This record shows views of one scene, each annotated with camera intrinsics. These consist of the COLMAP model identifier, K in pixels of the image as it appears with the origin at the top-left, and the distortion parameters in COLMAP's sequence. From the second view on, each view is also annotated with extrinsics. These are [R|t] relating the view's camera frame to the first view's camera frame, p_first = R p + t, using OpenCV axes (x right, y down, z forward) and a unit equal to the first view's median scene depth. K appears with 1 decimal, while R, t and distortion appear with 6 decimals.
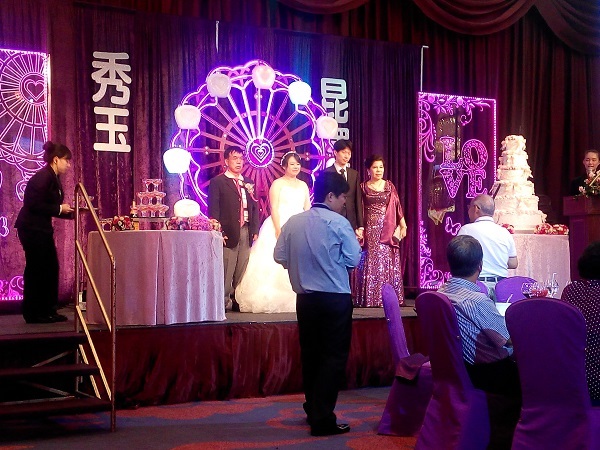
lens RADIAL K [[993.0, 0, 300.0], [0, 993.0, 225.0], [0, 0, 1]] dist [0.103896, -0.036184]
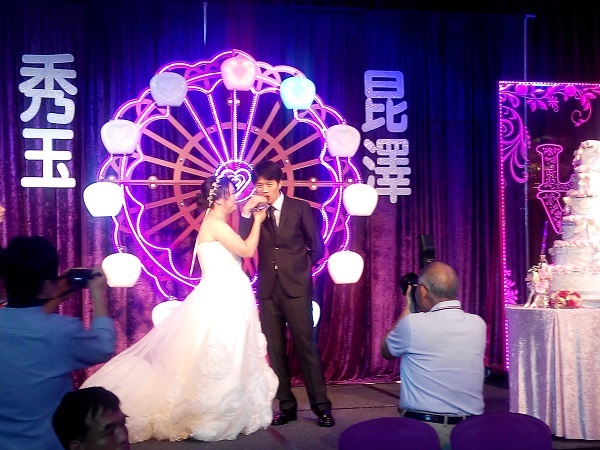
lens RADIAL K [[993.0, 0, 300.0], [0, 993.0, 225.0], [0, 0, 1]] dist [0.103896, -0.036184]
pose [[0.959029, -0.025208, -0.282185, 0.196087], [0.021853, 0.999648, -0.015031, -0.030376], [0.282465, 0.008248, 0.959242, 0.336512]]
